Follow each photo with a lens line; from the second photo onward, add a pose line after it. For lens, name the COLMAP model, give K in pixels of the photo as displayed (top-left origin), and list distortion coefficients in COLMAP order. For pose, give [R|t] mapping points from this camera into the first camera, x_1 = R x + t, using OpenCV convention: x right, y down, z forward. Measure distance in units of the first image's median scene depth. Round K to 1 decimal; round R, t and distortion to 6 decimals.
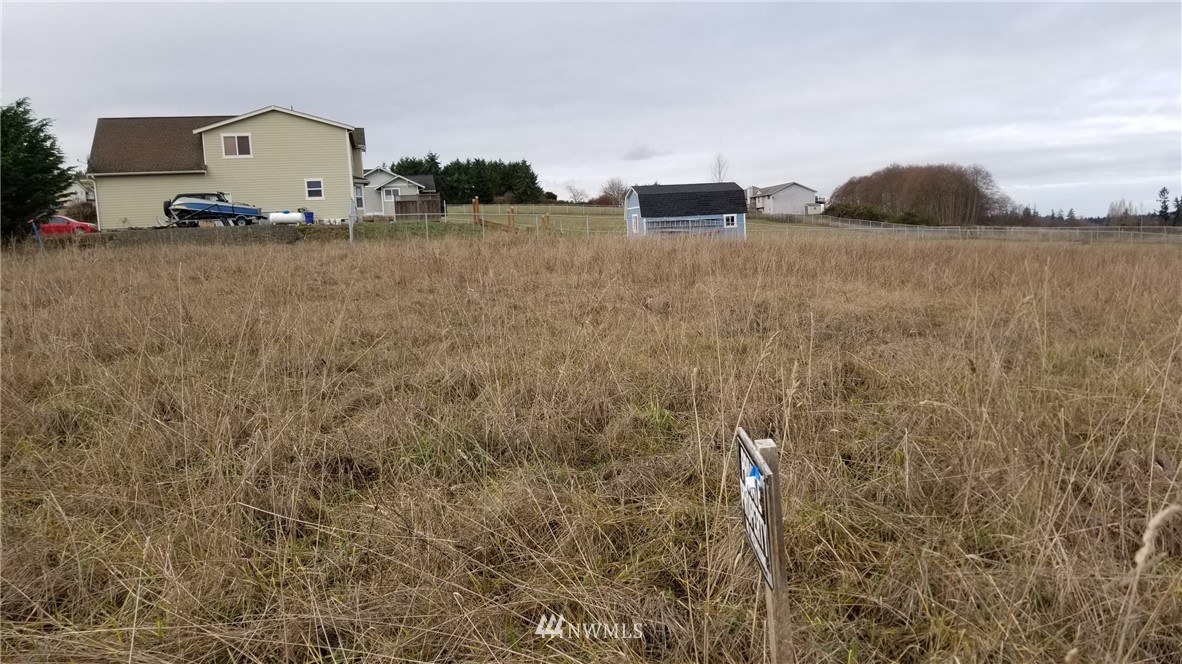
lens RADIAL K [[919.3, 0, 601.0], [0, 919.3, 304.5], [0, 0, 1]] dist [0.078842, -0.139520]
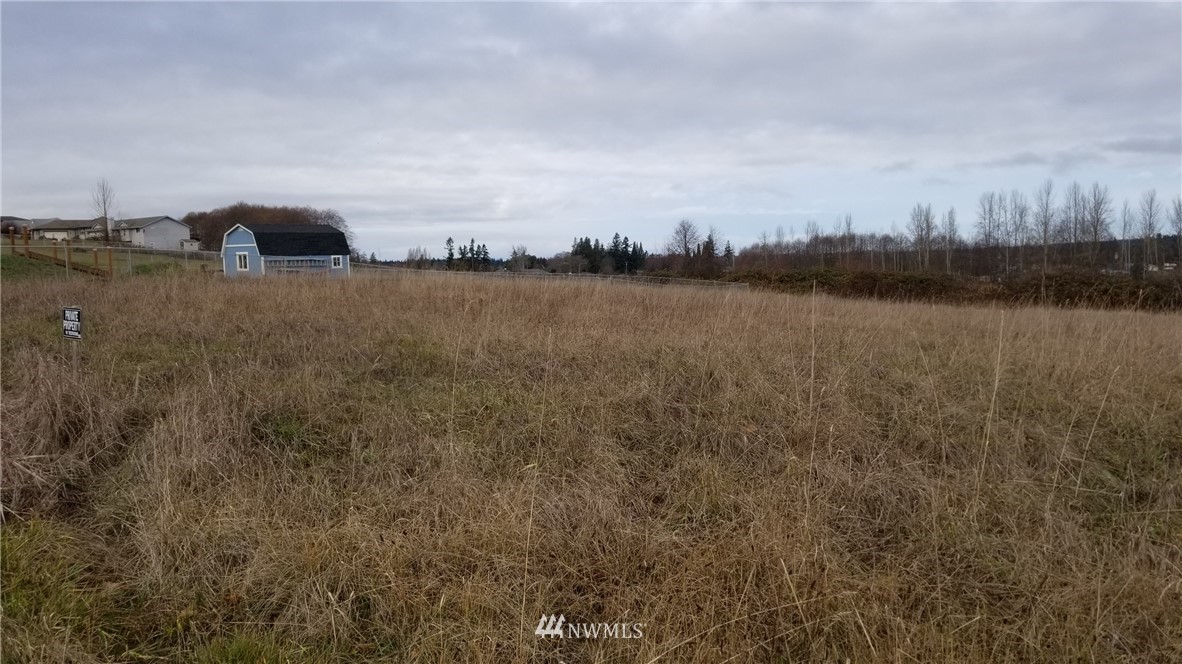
lens RADIAL K [[919.3, 0, 585.2], [0, 919.3, 323.6], [0, 0, 1]] dist [0.078842, -0.139520]
pose [[0.754724, -0.018130, 0.655791, -0.119844], [0.031764, 0.999456, -0.008925, -0.000489], [-0.655273, 0.027566, 0.754889, 0.006192]]
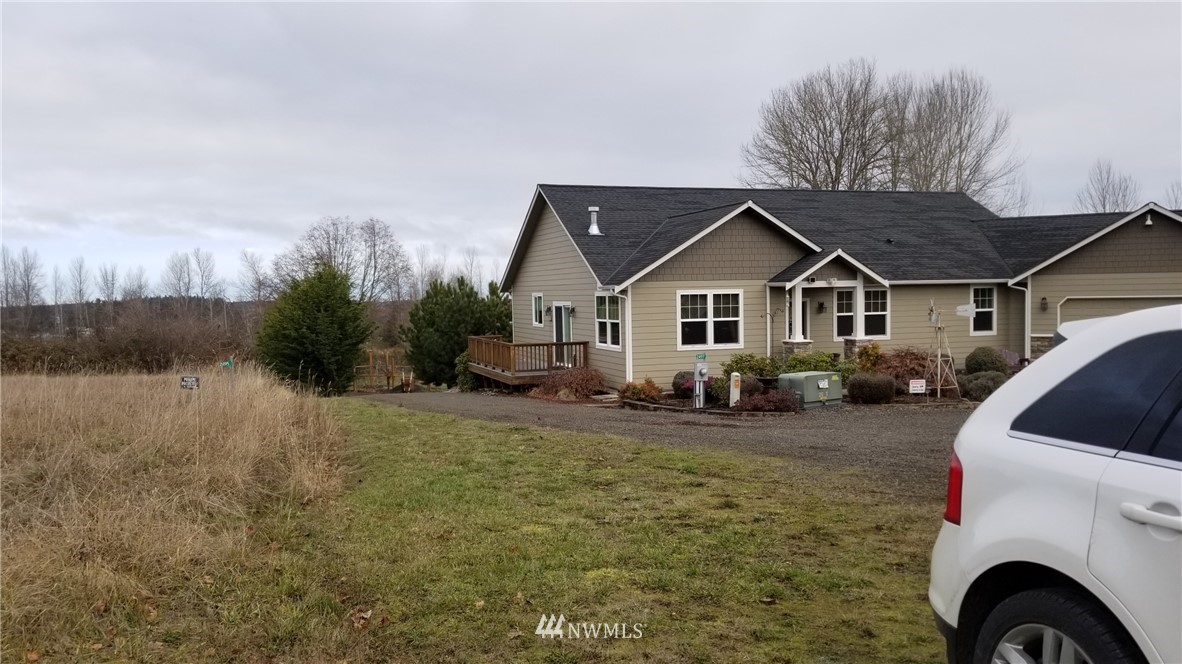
lens RADIAL K [[919.3, 0, 583.5], [0, 919.3, 351.2], [0, 0, 1]] dist [0.078842, -0.139520]
pose [[-0.173777, -0.003855, 0.984777, -0.138500], [0.086824, 0.996038, 0.019220, 0.000718], [-0.980950, 0.088842, -0.172754, -0.018127]]
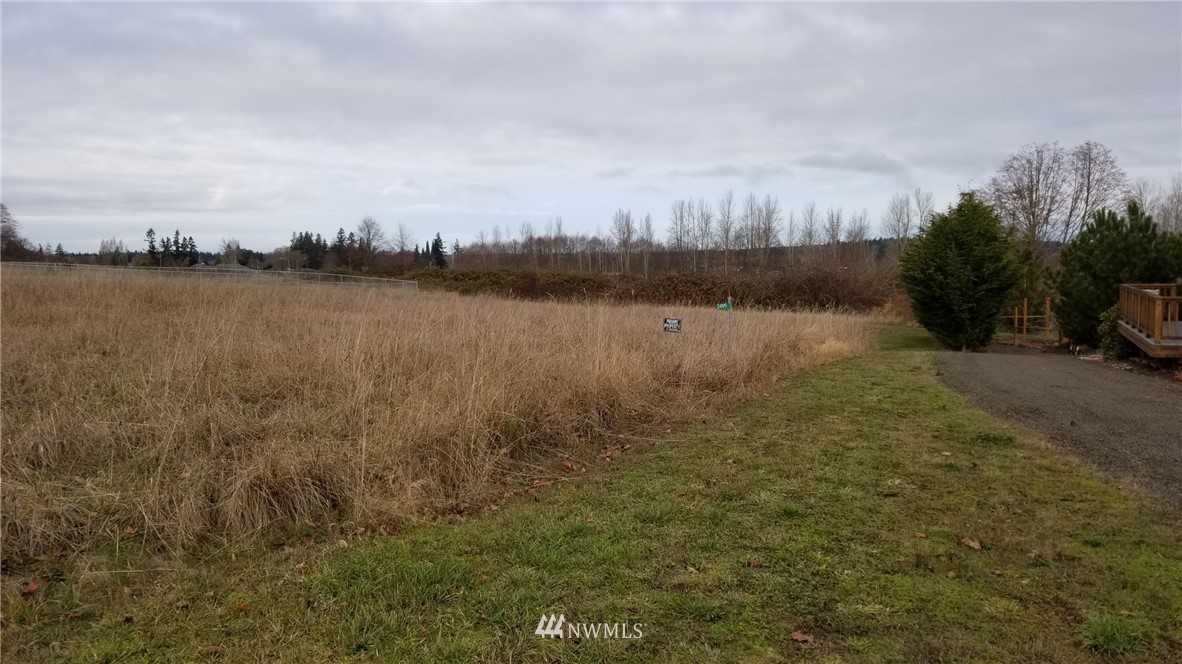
lens RADIAL K [[919.3, 0, 586.9], [0, 919.3, 335.7], [0, 0, 1]] dist [0.078842, -0.139520]
pose [[0.542728, -0.033883, 0.839225, -0.100394], [0.037692, 0.999162, 0.015965, 0.001939], [-0.839063, 0.022967, 0.543550, -0.039800]]
